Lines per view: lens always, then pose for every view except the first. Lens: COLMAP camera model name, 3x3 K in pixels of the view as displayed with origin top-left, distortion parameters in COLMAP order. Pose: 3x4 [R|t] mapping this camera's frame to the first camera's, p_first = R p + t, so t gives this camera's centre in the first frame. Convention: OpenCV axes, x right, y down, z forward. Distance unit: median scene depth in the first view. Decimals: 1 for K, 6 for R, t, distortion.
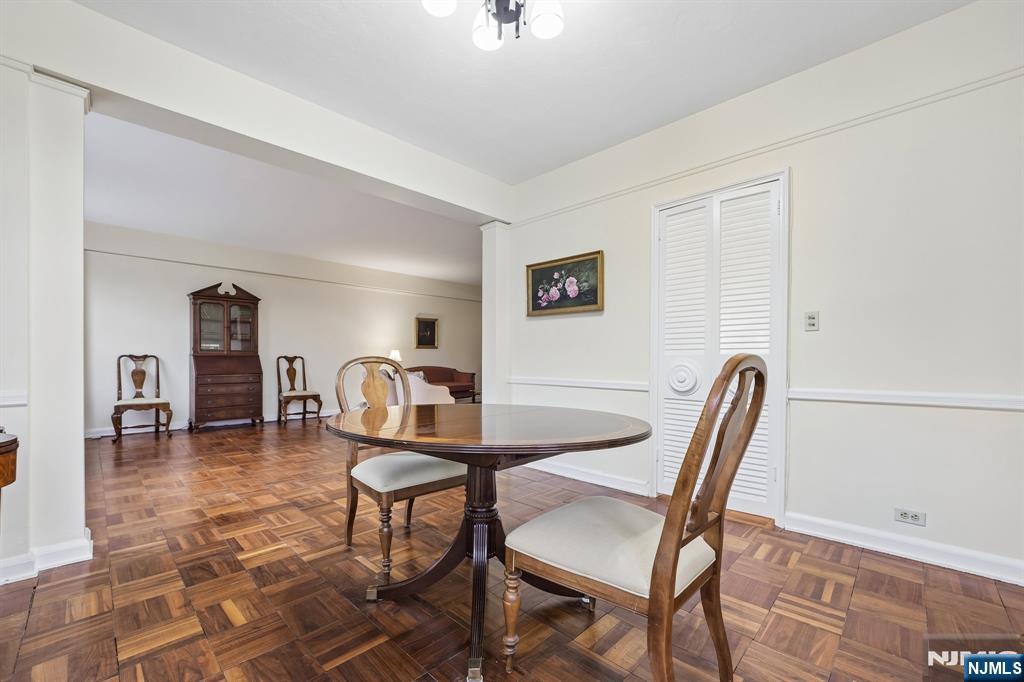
lens RADIAL K [[426.4, 0, 510.1], [0, 426.4, 364.6], [0, 0, 1]] dist [-0.000358, -0.000016]
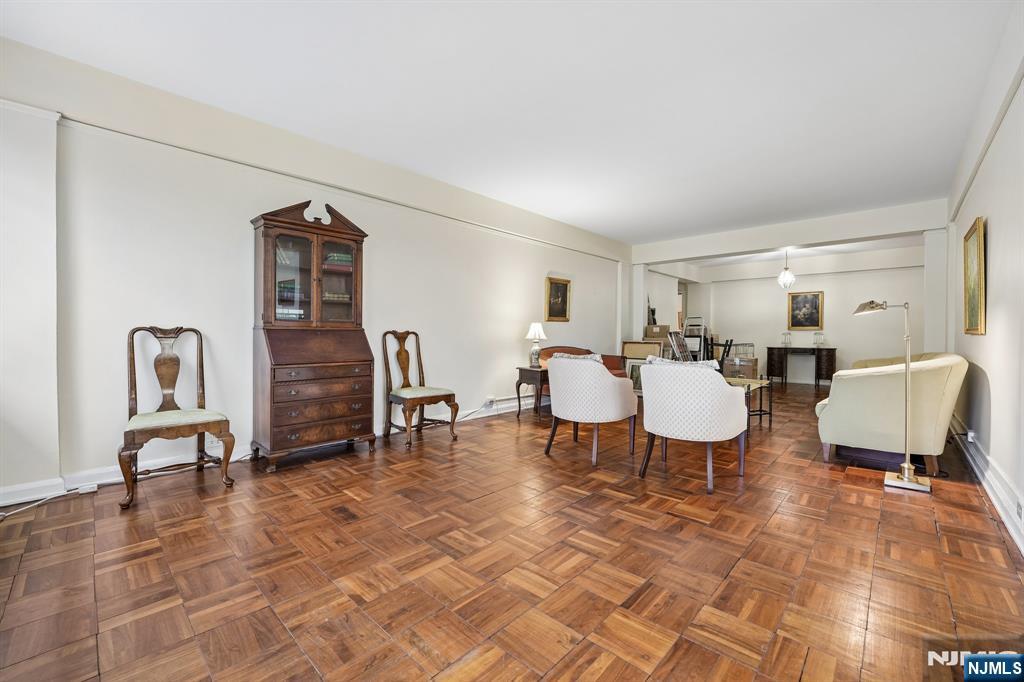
lens RADIAL K [[416.8, 0, 512.0], [0, 416.8, 341.0], [0, 0, 1]] dist [-0.020990, -0.000069]
pose [[0.999713, 0.002498, 0.023810, -0.424579], [-0.002473, 0.999996, -0.001108, -0.005994], [-0.023812, 0.001048, 0.999716, 0.447365]]
